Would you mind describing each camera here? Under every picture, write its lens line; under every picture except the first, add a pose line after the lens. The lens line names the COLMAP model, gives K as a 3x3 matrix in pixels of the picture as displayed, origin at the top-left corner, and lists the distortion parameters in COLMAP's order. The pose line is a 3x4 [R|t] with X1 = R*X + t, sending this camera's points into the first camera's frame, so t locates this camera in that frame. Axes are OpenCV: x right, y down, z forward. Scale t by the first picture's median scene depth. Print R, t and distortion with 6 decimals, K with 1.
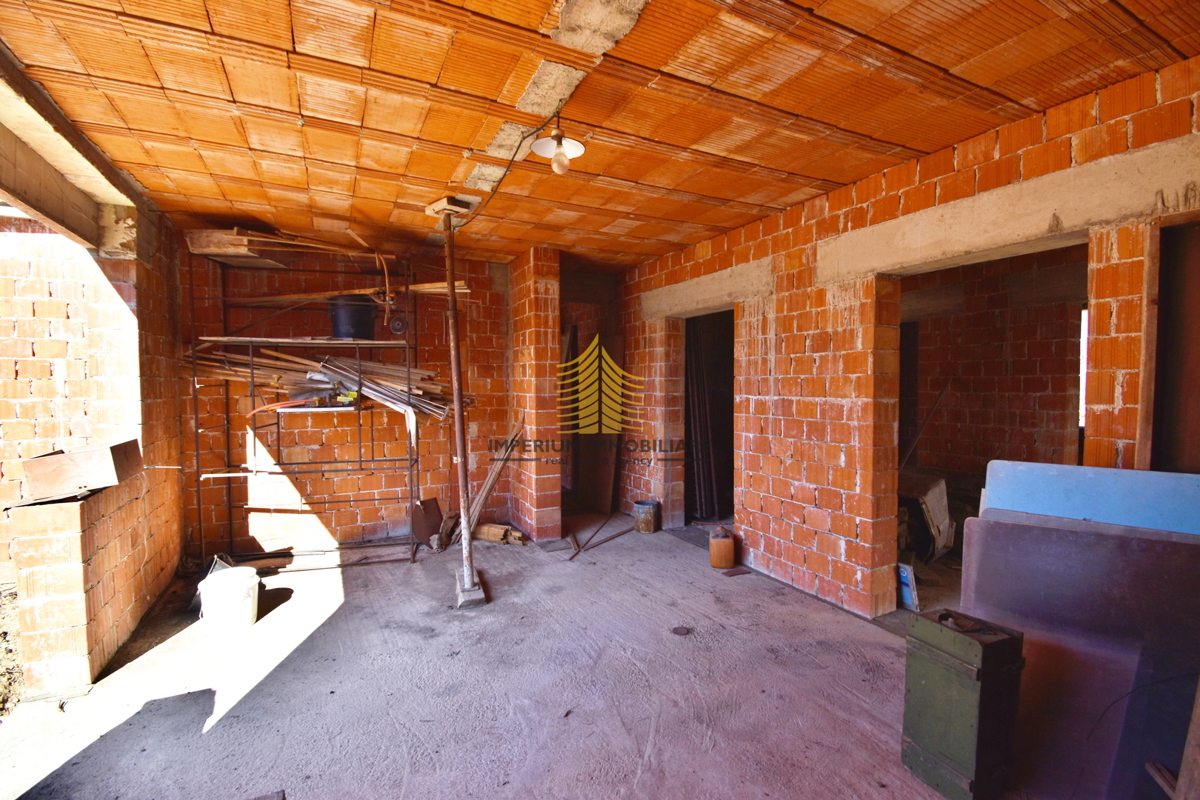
lens RADIAL K [[525.8, 0, 606.0], [0, 525.8, 402.1], [0, 0, 1]] dist [0.023138, -0.026574]
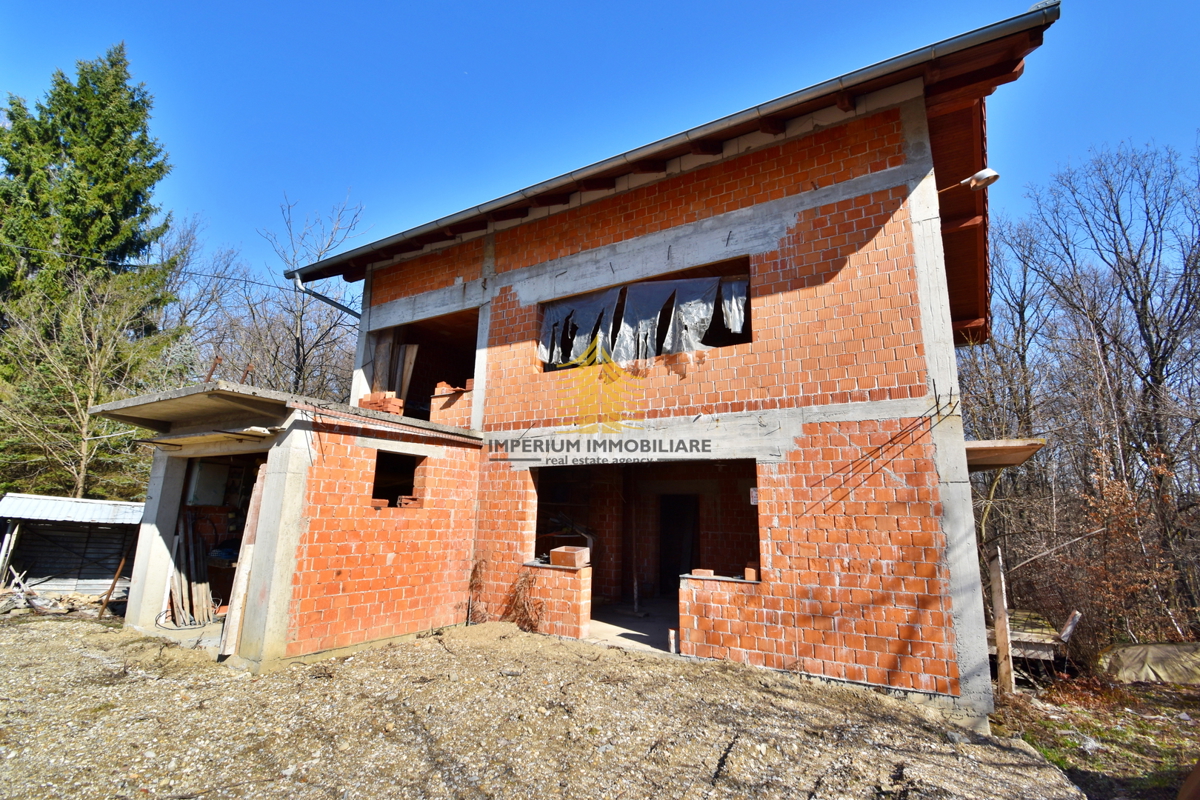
lens RADIAL K [[525.8, 0, 606.0], [0, 525.8, 402.1], [0, 0, 1]] dist [0.023138, -0.026574]
pose [[0.847712, 0.137289, 0.512382, -1.815466], [-0.007121, 0.968786, -0.247797, 0.018366], [-0.530409, 0.206412, 0.822229, -1.141290]]
